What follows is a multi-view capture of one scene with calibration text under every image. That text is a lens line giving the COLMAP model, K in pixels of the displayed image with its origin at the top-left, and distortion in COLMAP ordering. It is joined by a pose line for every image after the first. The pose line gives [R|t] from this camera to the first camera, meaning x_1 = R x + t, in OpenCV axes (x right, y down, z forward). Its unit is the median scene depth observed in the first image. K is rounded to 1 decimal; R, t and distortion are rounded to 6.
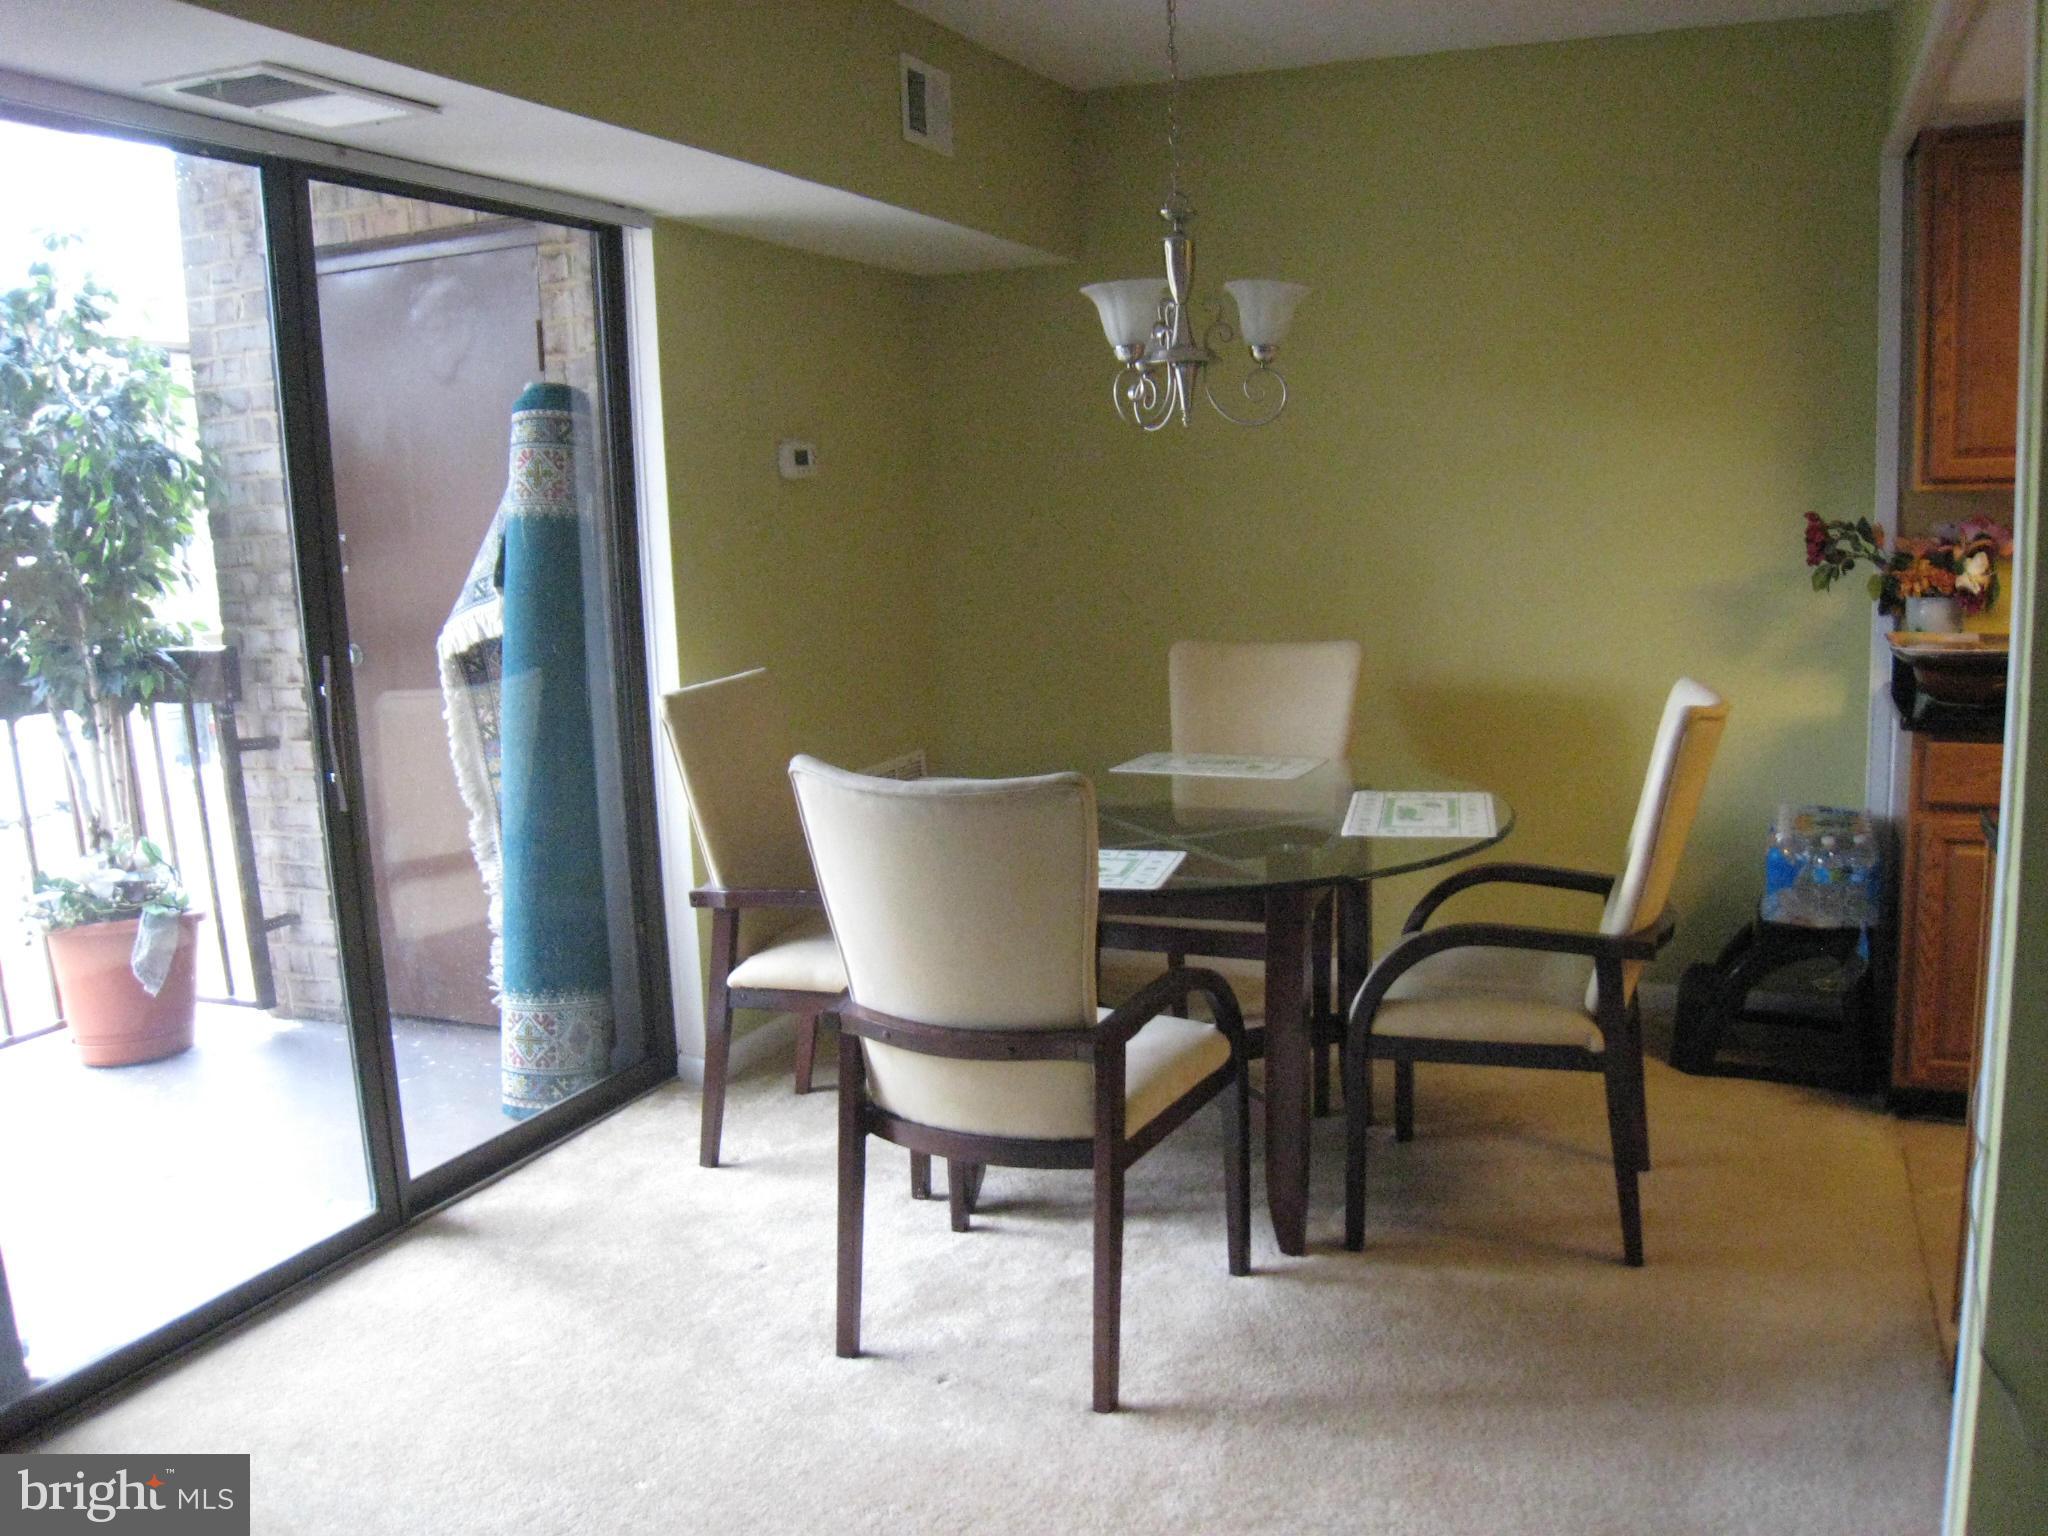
lens RADIAL K [[1704.7, 0, 1028.8], [0, 1704.7, 774.7], [0, 0, 1]] dist [-0.088231, 0.016220]
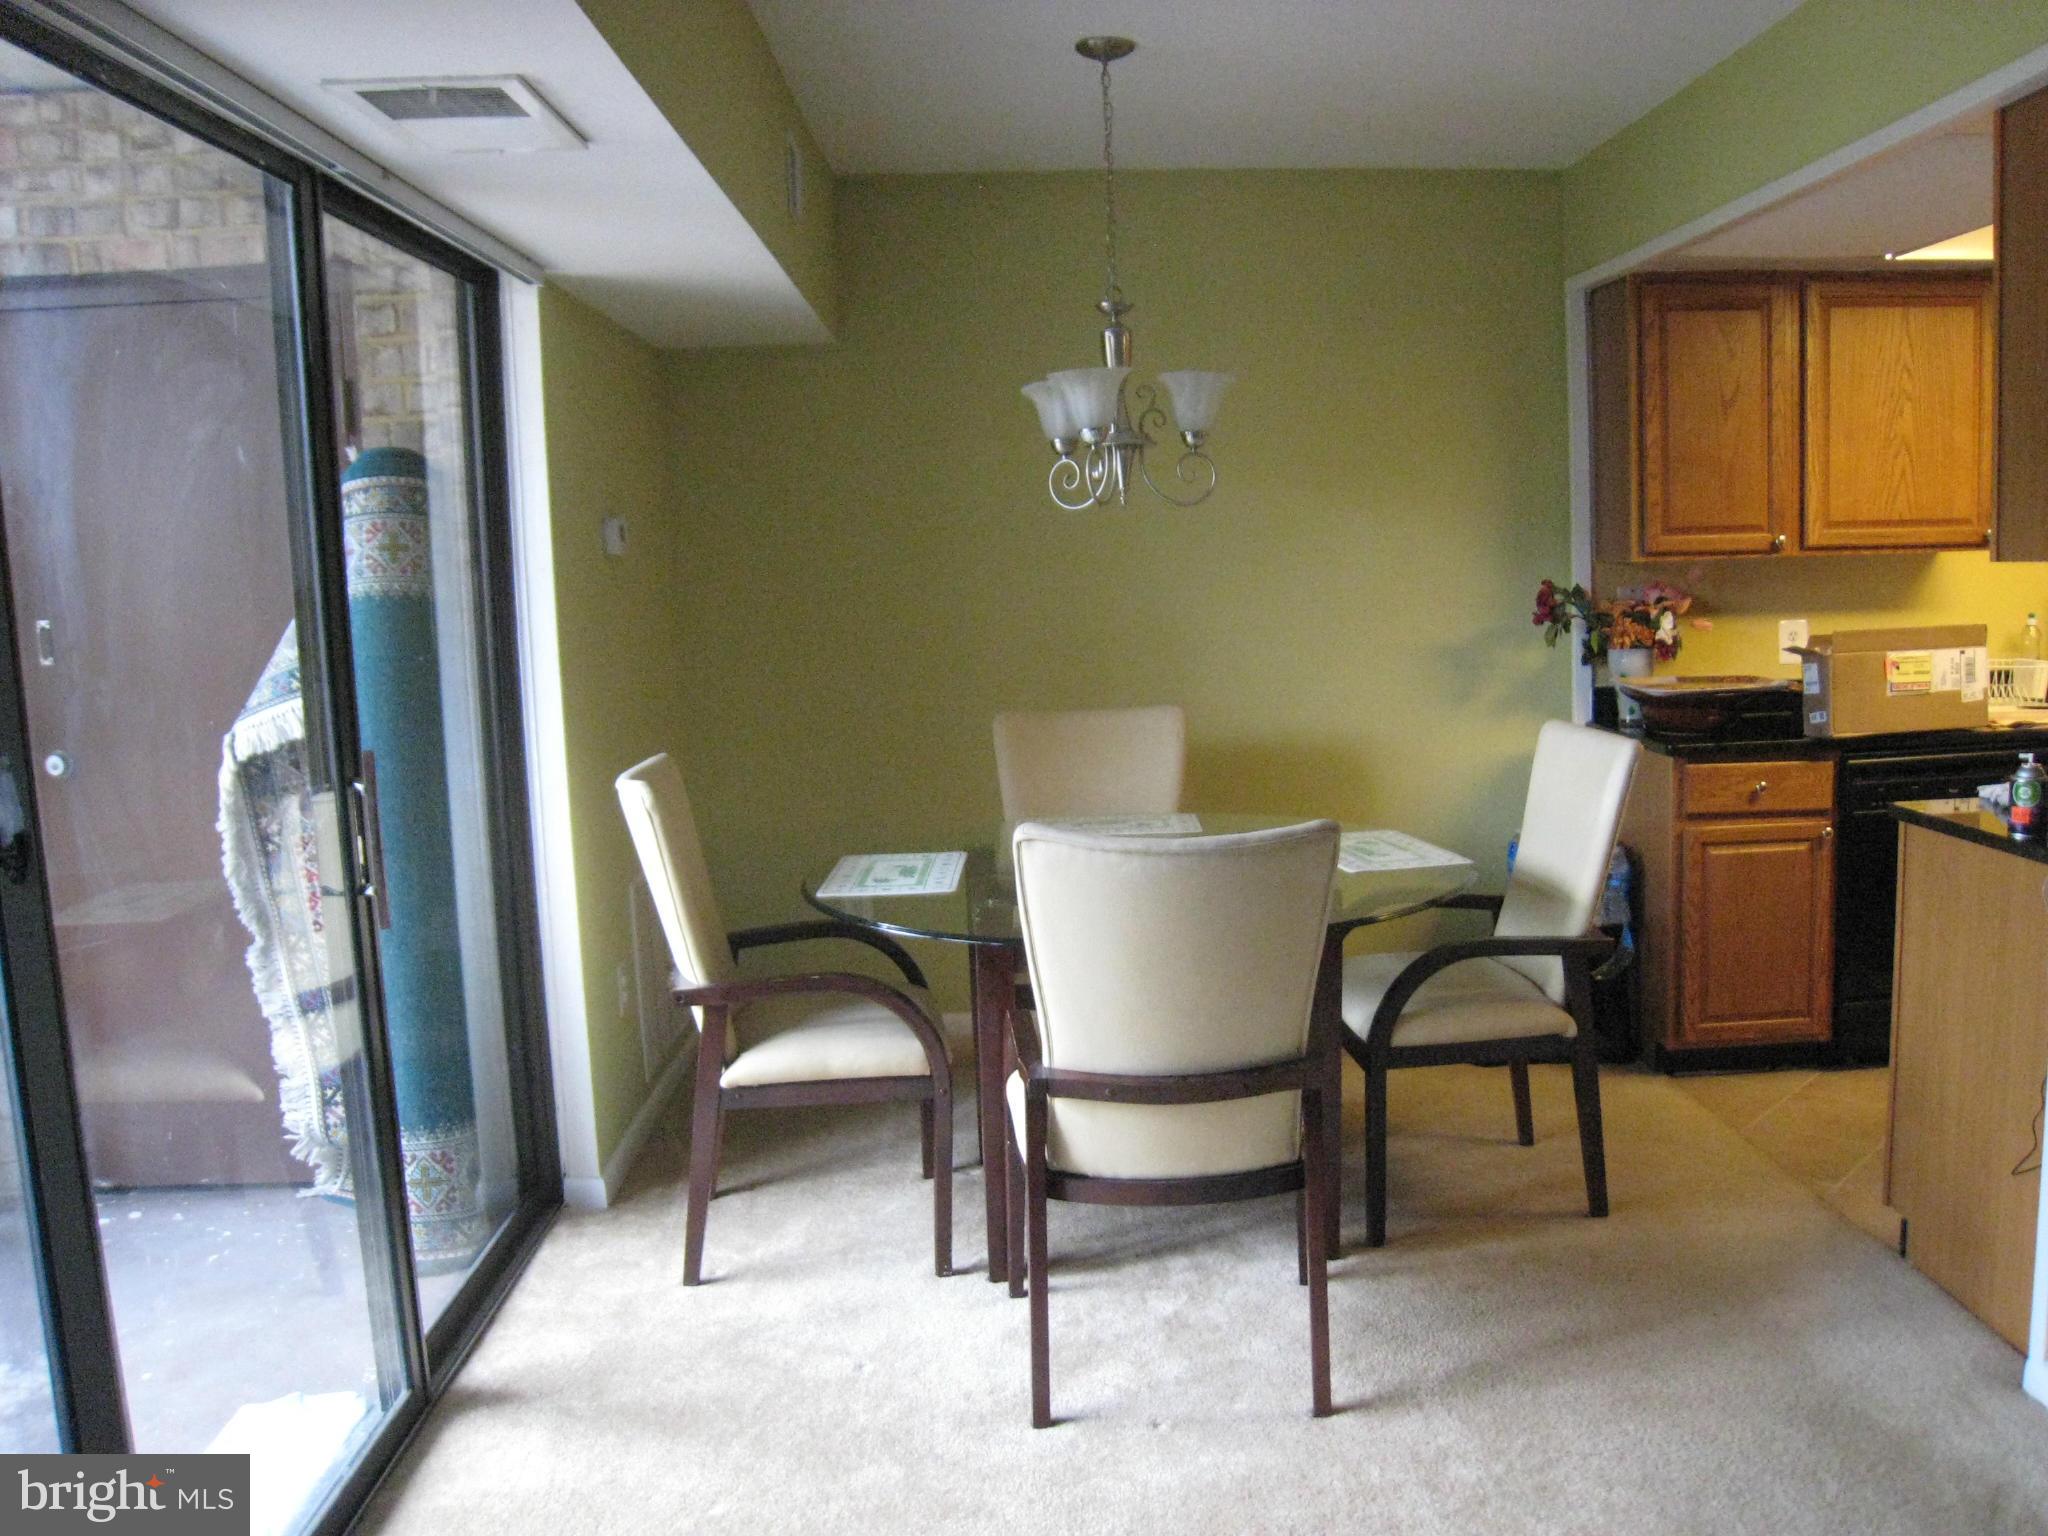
lens RADIAL K [[1704.7, 0, 1104.7], [0, 1704.7, 776.4], [0, 0, 1]] dist [-0.088231, 0.016220]
pose [[0.904963, -0.052101, 0.422288, -0.360145], [0.071357, 0.997002, -0.029909, -0.004075], [-0.419464, 0.057199, 0.905968, 0.046132]]
